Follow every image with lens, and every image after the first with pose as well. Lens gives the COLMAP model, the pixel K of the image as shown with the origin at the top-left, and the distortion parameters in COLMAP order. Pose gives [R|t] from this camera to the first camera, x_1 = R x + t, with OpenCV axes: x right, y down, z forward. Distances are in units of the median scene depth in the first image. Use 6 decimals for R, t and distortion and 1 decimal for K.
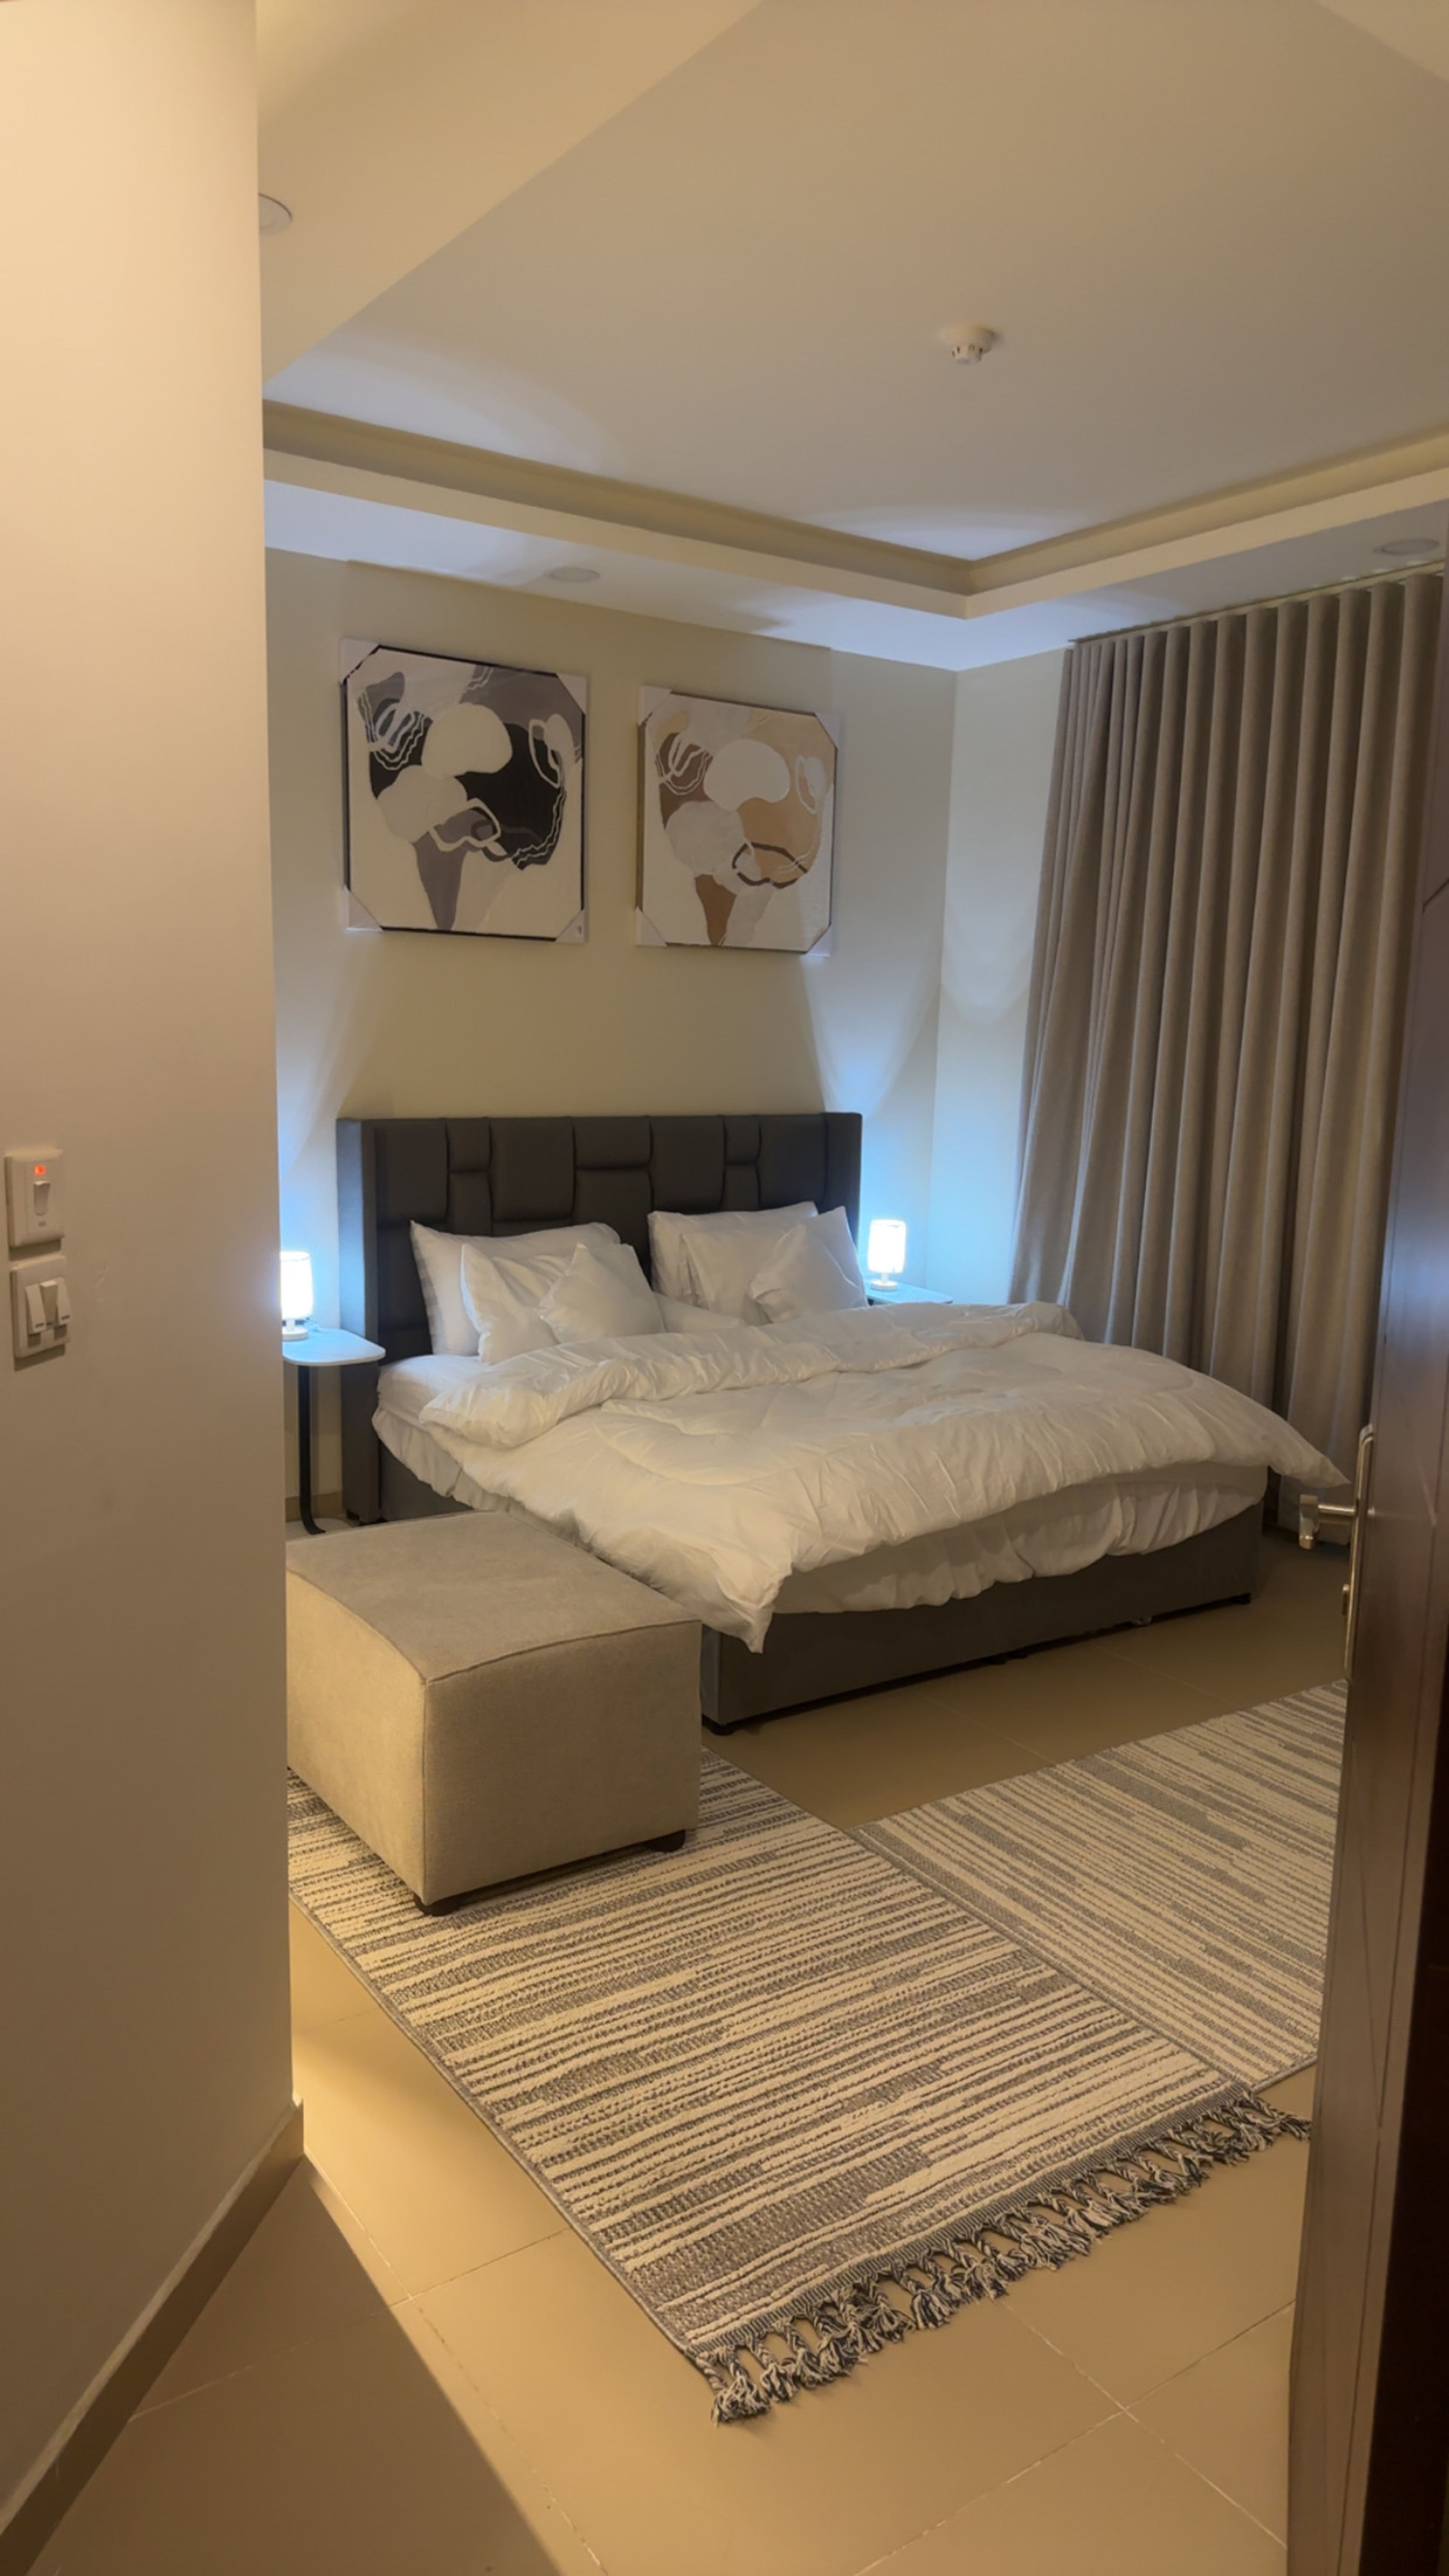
lens RADIAL K [[1715.3, 0, 728.2], [0, 1715.3, 1290.9], [0, 0, 1]] dist [0.173222, -0.275451]
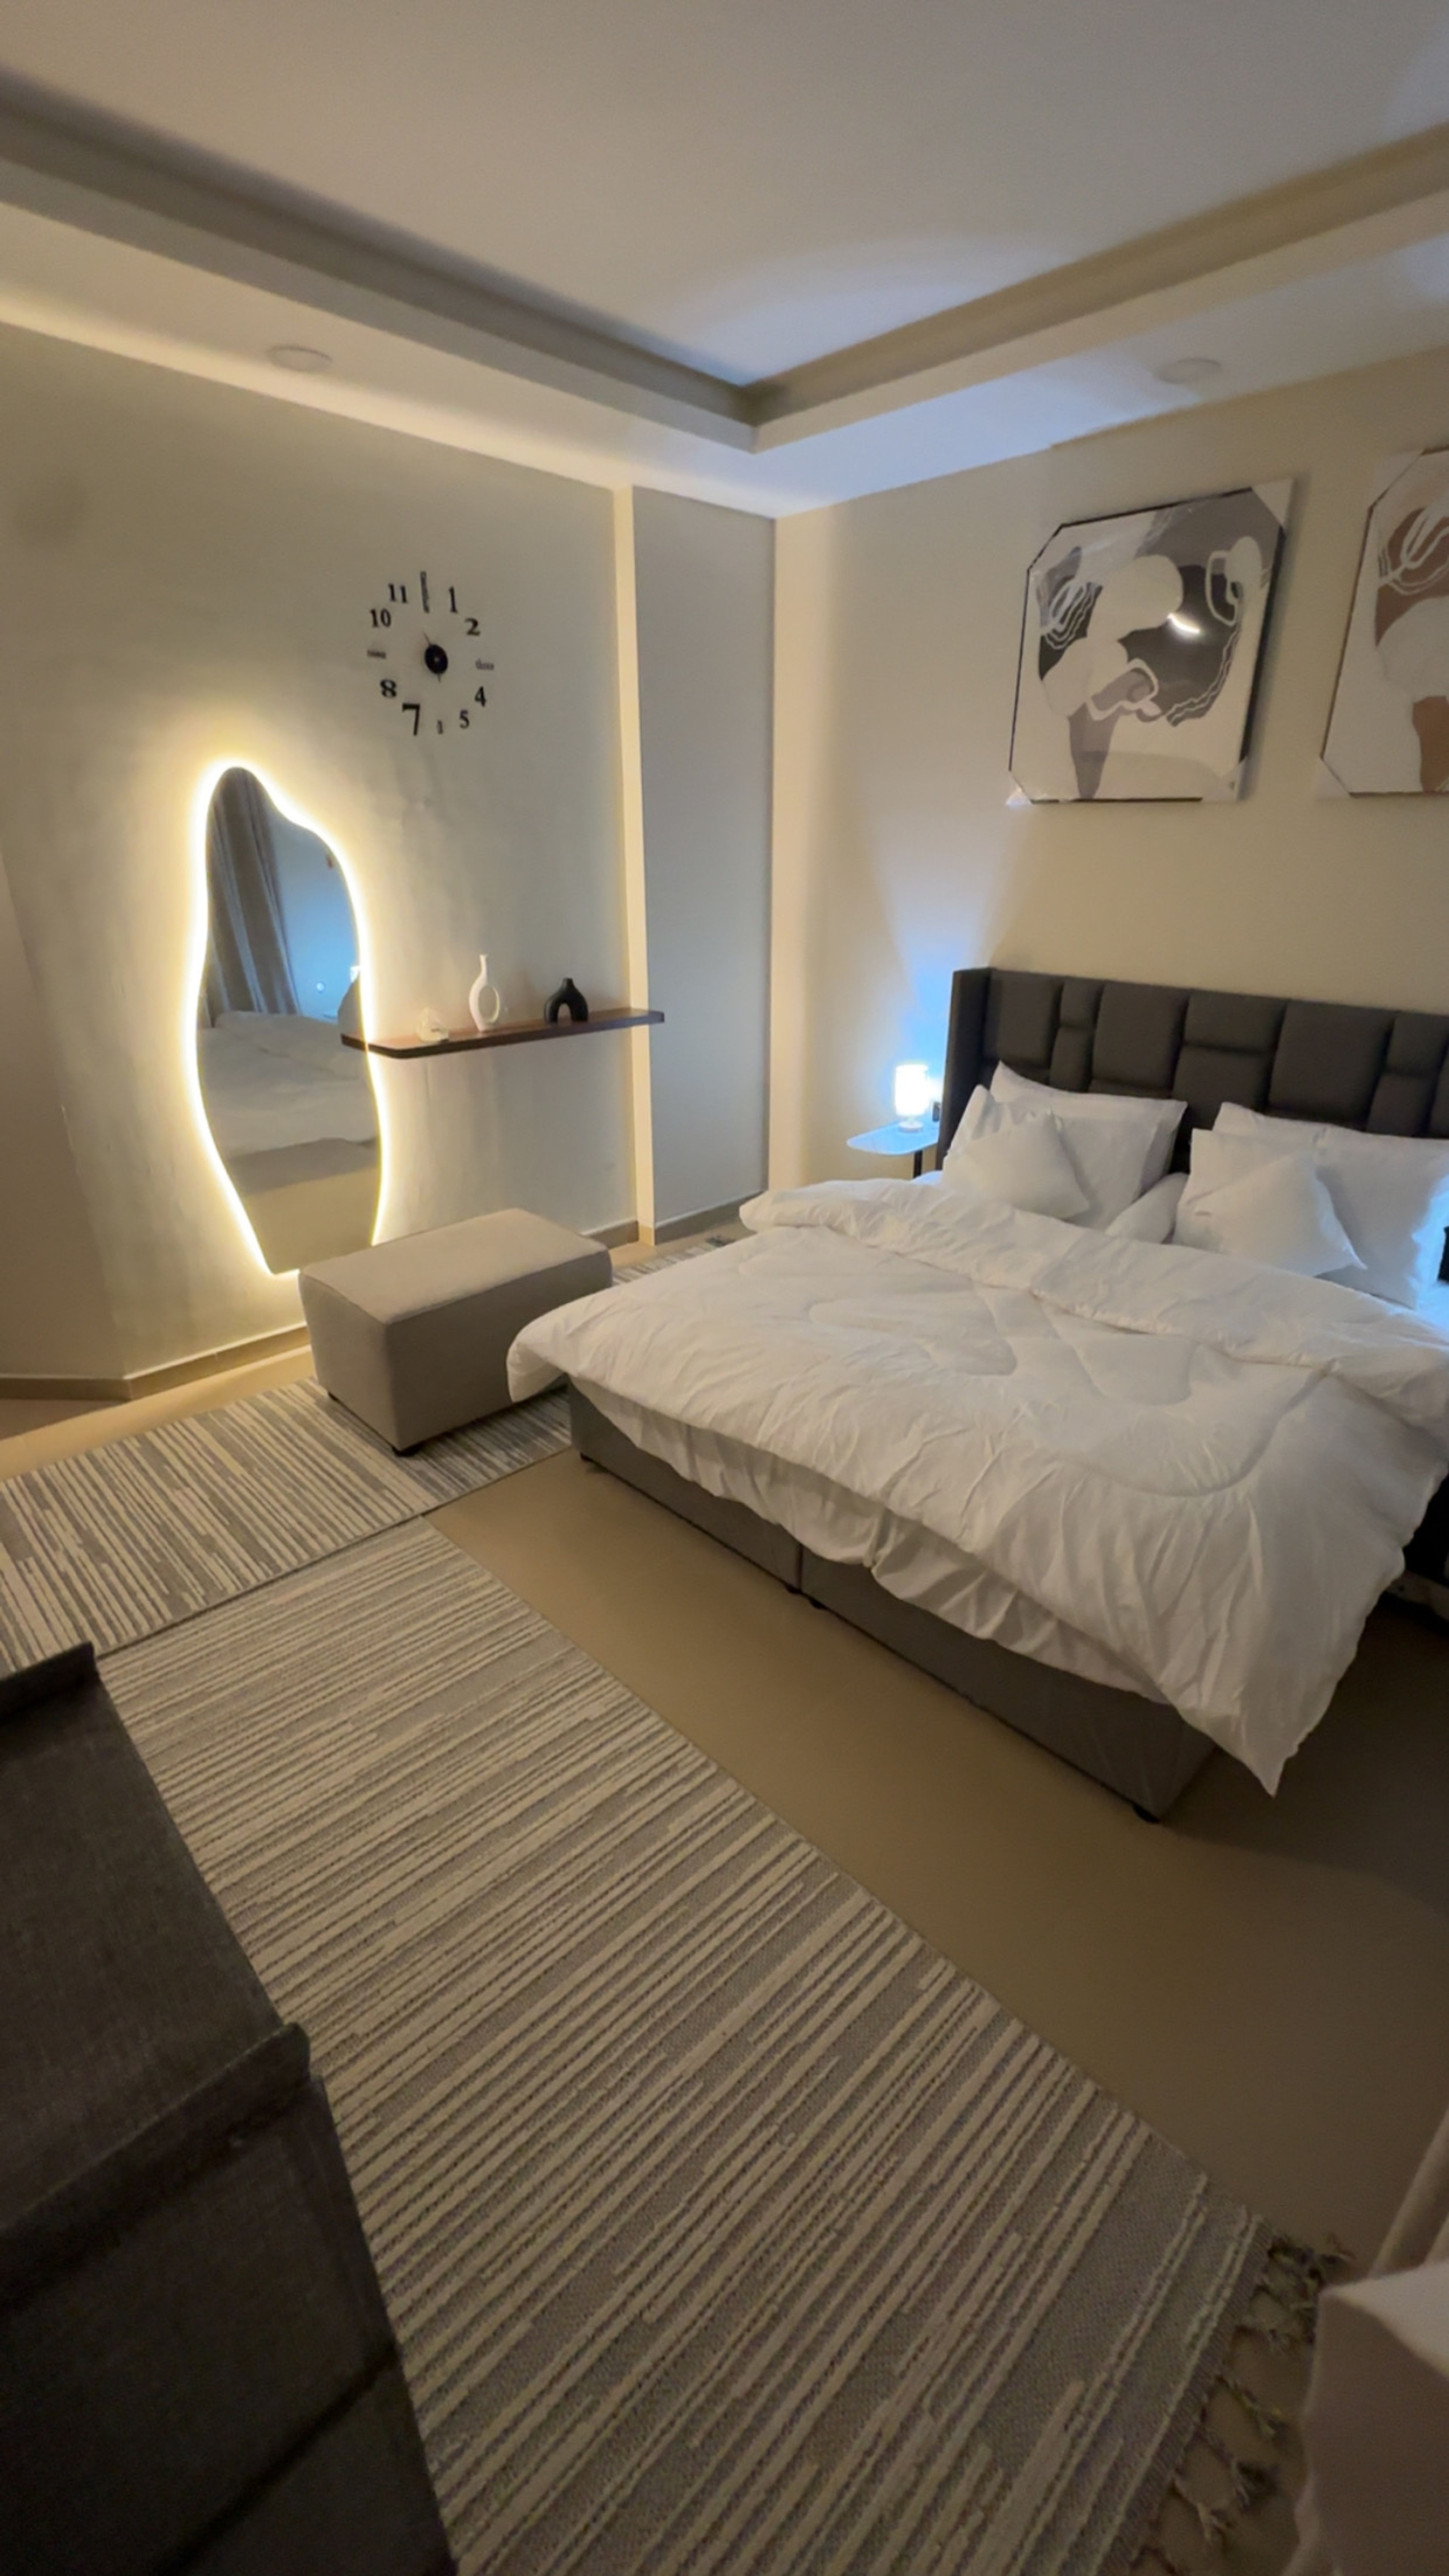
lens RADIAL K [[1077.4, 0, 724.5], [0, 1077.4, 1288.0], [0, 0, 1]] dist [-0.000473, 0.000023]
pose [[0.163770, 0.367524, -0.915481, 0.637656], [-0.147644, 0.926690, 0.345611, -0.149624], [0.975387, 0.078565, 0.206027, 0.801802]]
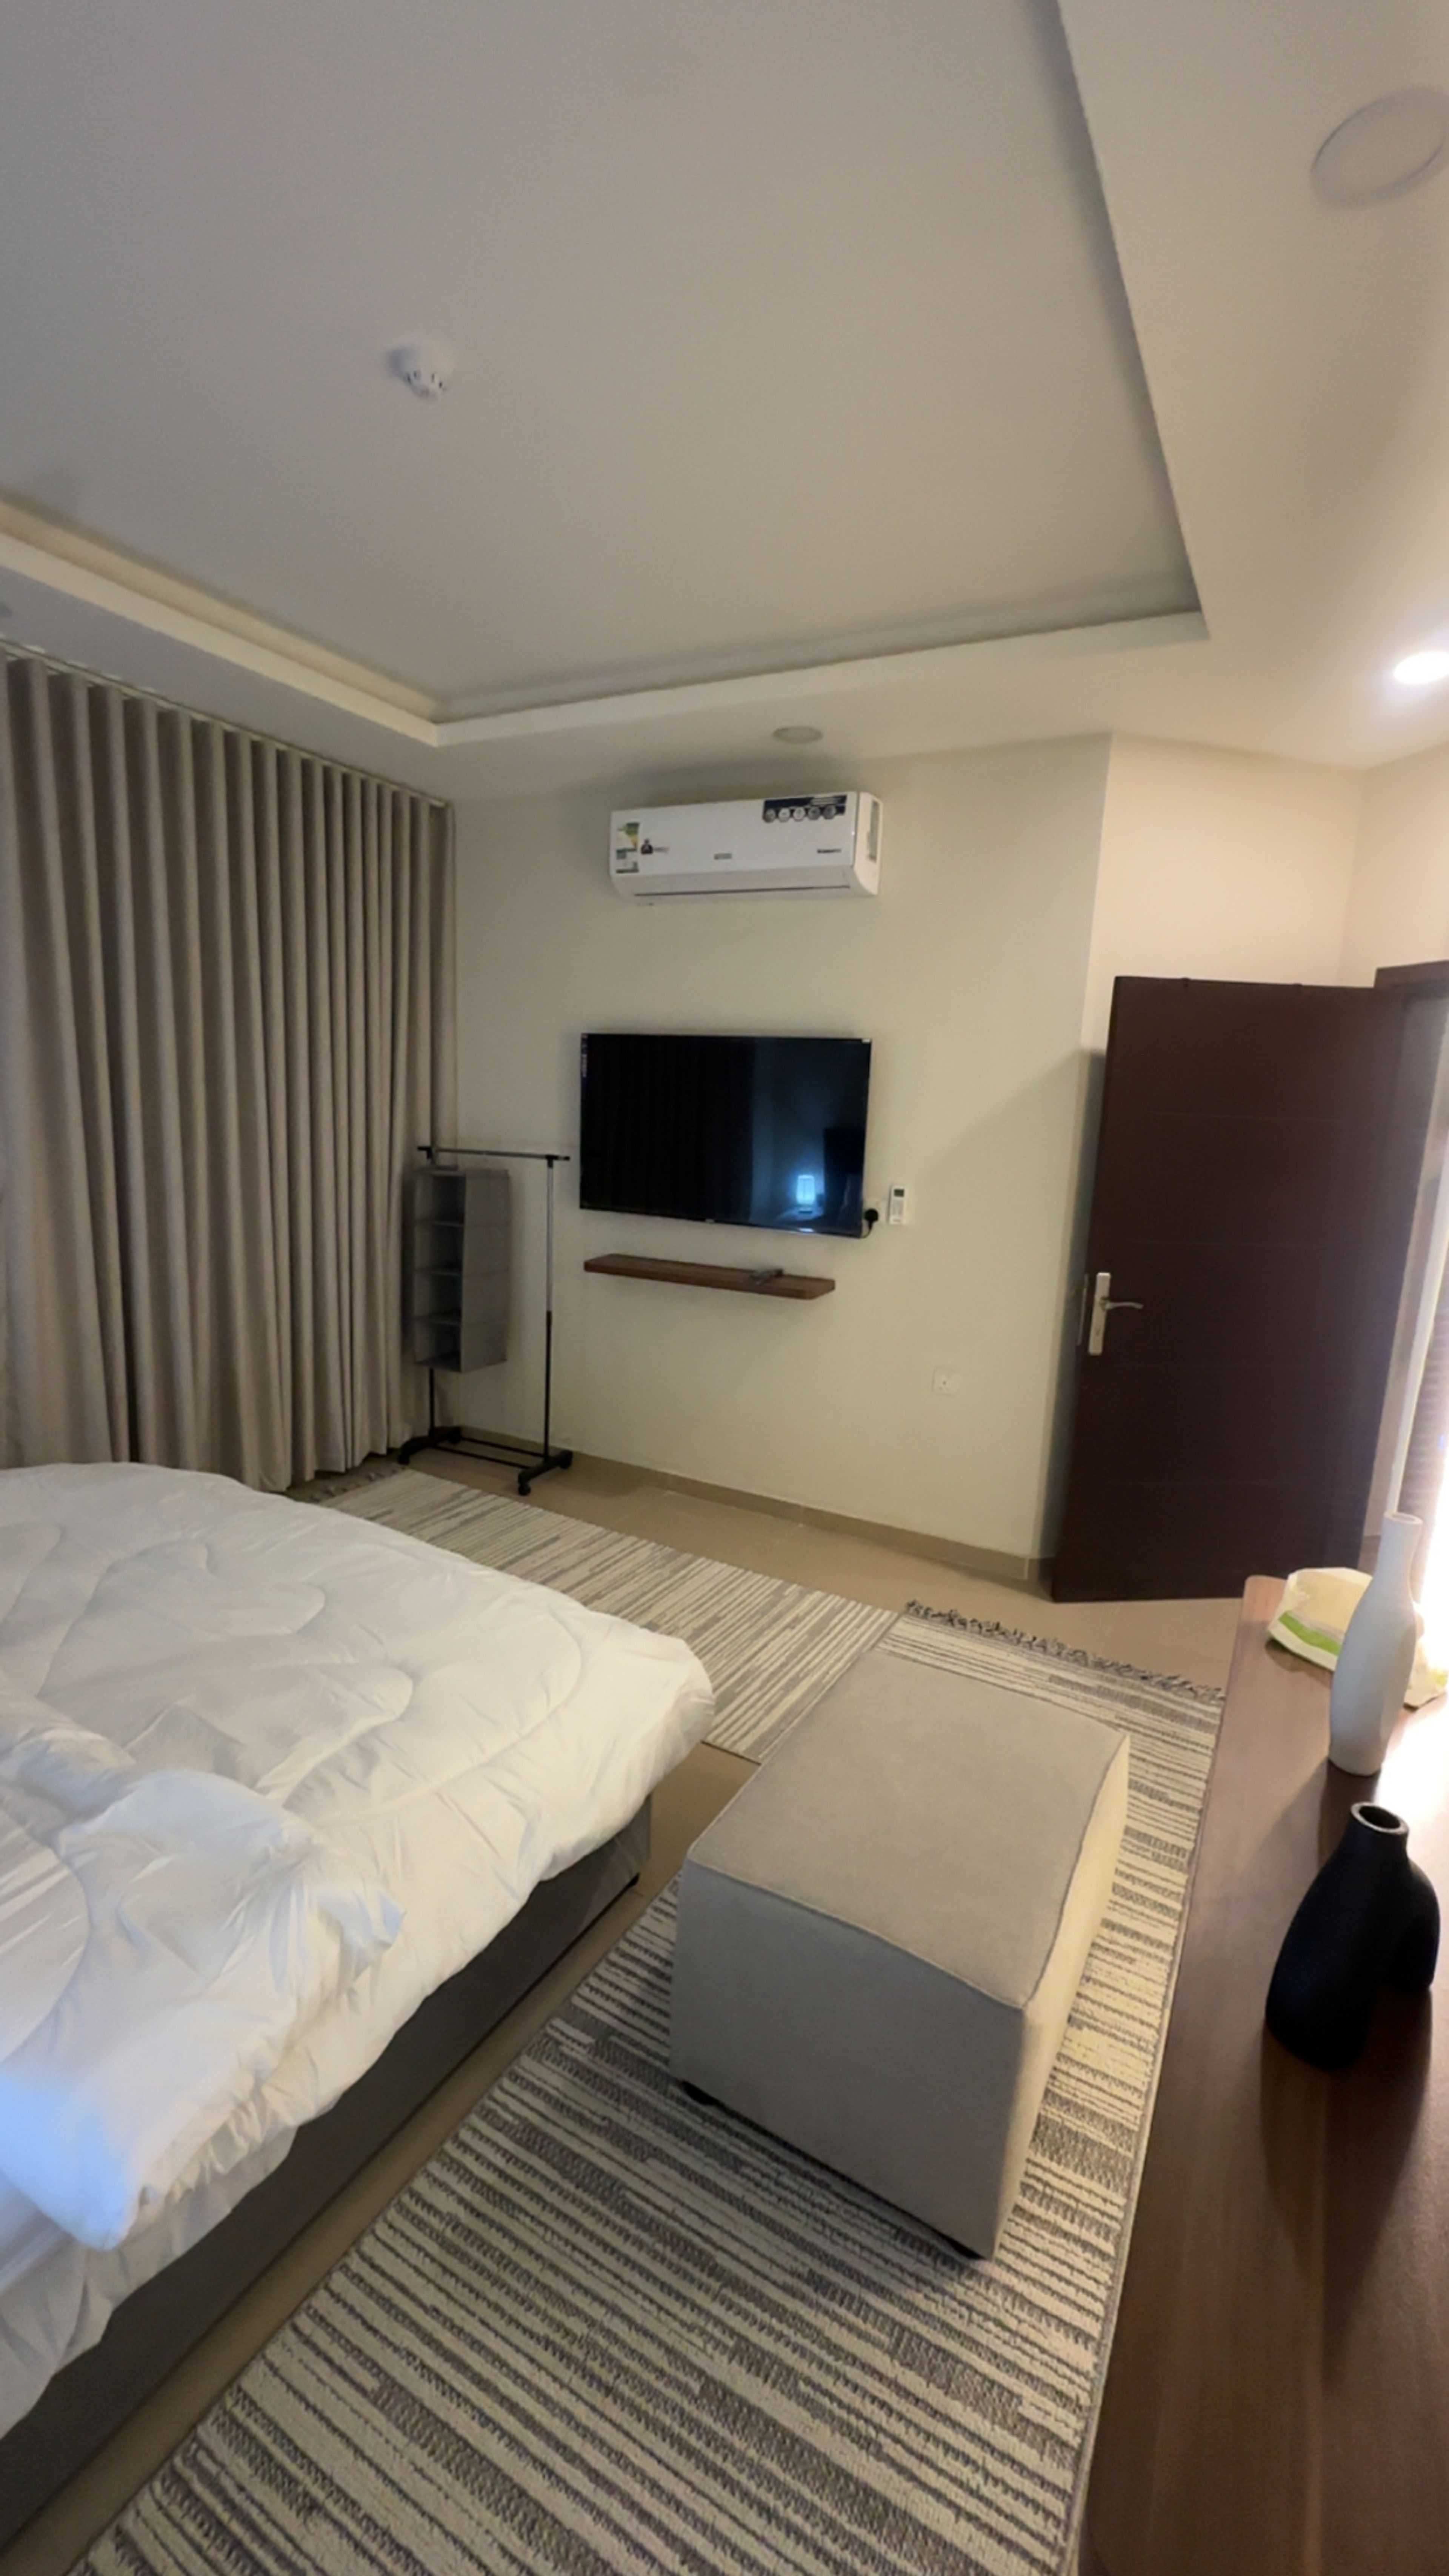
lens RADIAL K [[1077.4, 0, 724.5], [0, 1077.4, 1288.0], [0, 0, 1]] dist [-0.000473, 0.000023]
pose [[-0.429302, -0.203280, 0.879987, -0.425699], [0.087119, 0.960477, 0.264374, -0.189049], [-0.898950, 0.190159, -0.394625, 0.979043]]
